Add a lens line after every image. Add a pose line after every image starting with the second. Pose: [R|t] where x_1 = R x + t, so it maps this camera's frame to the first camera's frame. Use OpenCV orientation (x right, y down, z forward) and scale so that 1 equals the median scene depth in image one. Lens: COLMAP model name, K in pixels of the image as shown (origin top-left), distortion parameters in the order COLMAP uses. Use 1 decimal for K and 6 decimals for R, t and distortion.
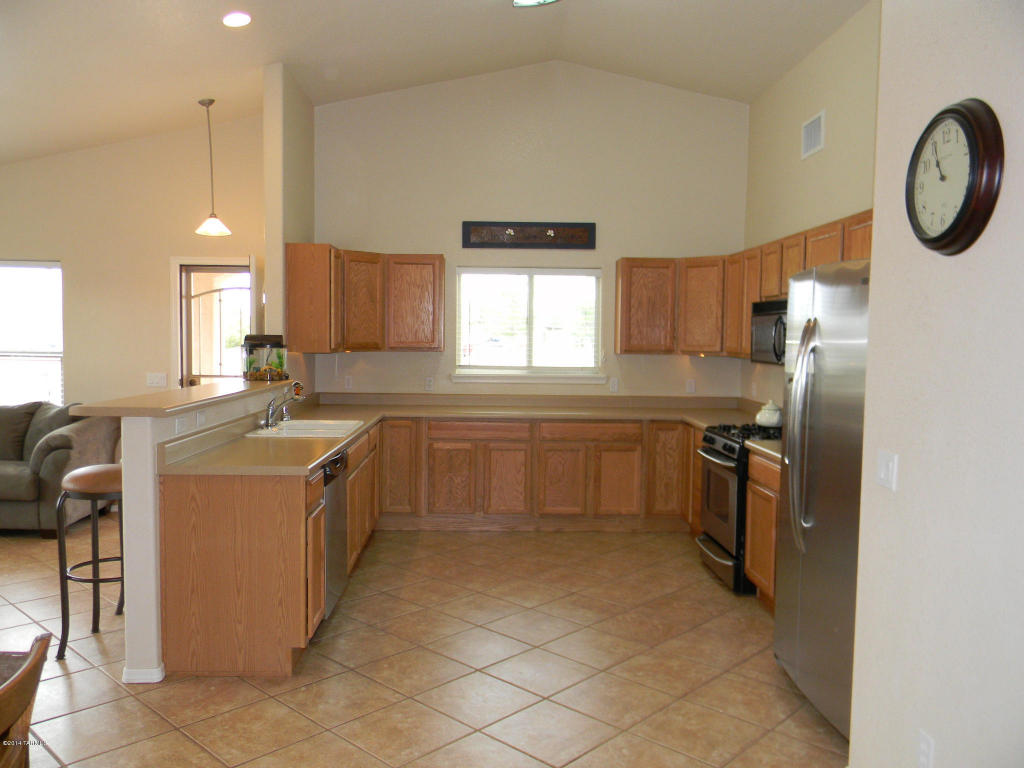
lens RADIAL K [[824.2, 0, 505.5], [0, 824.2, 391.5], [0, 0, 1]] dist [0.007747, -0.022225]
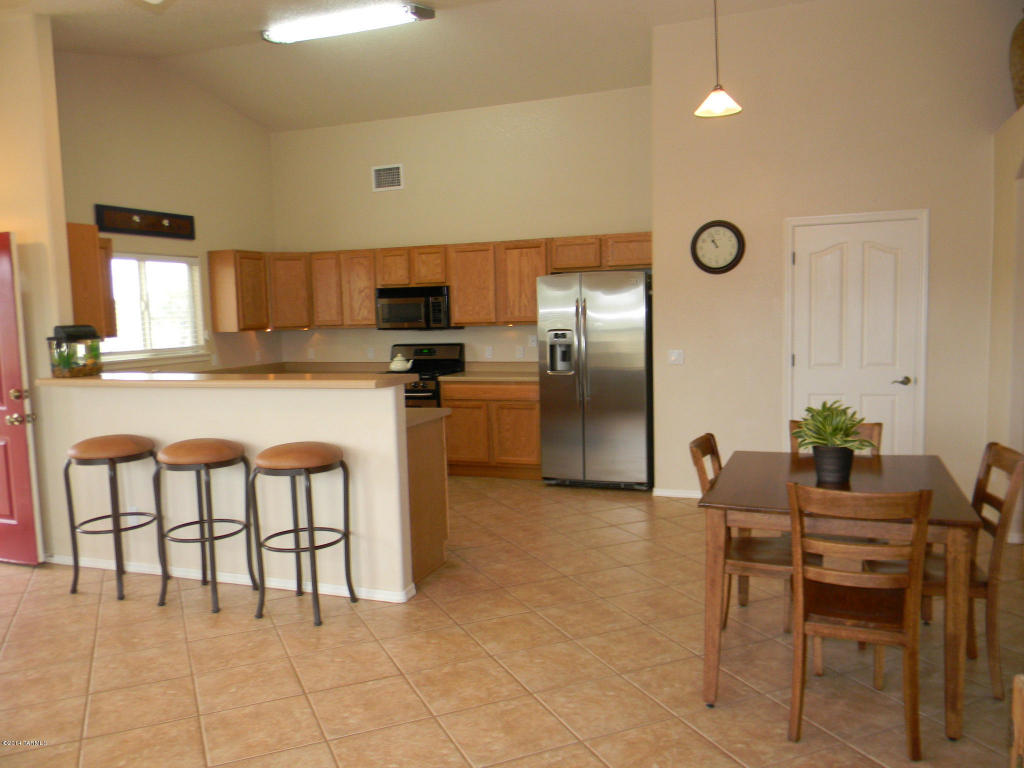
lens RADIAL K [[824.2, 0, 504.0], [0, 824.2, 384.4], [0, 0, 1]] dist [0.007747, -0.022225]
pose [[0.383918, -0.106626, 0.917190, -0.937106], [0.095306, 0.992581, 0.075497, -0.027693], [-0.918435, 0.058429, 0.391232, 0.231333]]
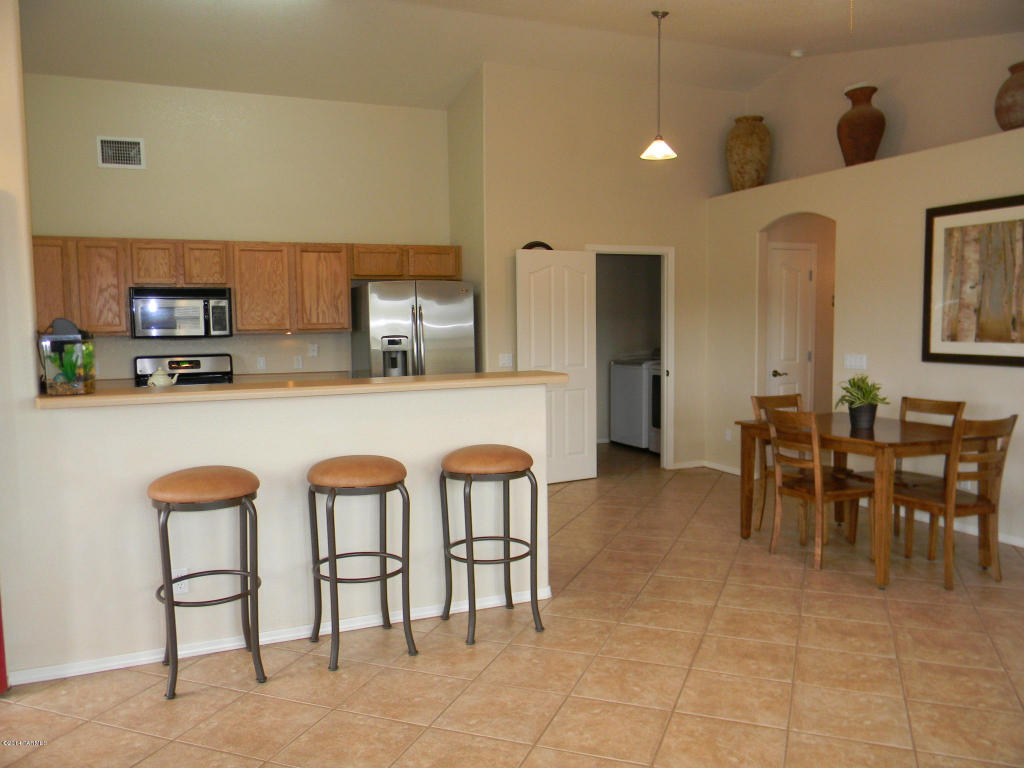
lens RADIAL K [[824.2, 0, 487.8], [0, 824.2, 390.2], [0, 0, 1]] dist [0.007747, -0.022225]
pose [[-0.373908, -0.087315, 0.923347, -0.966503], [0.071835, 0.989842, 0.122693, -0.068332], [-0.924680, 0.112204, -0.363837, 0.944921]]
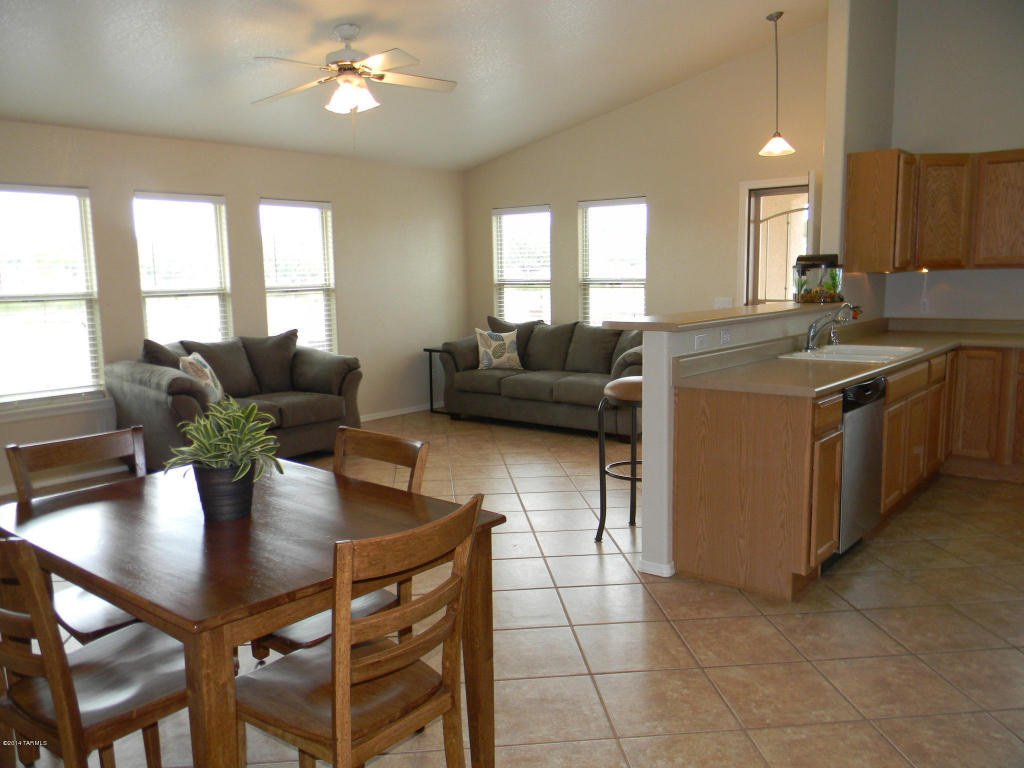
lens RADIAL K [[824.2, 0, 501.9], [0, 824.2, 392.1], [0, 0, 1]] dist [0.007747, -0.022225]
pose [[0.749330, 0.067112, -0.658787, 0.071884], [-0.013035, 0.996153, 0.086654, 0.011771], [0.662069, -0.056345, 0.747322, 0.037129]]
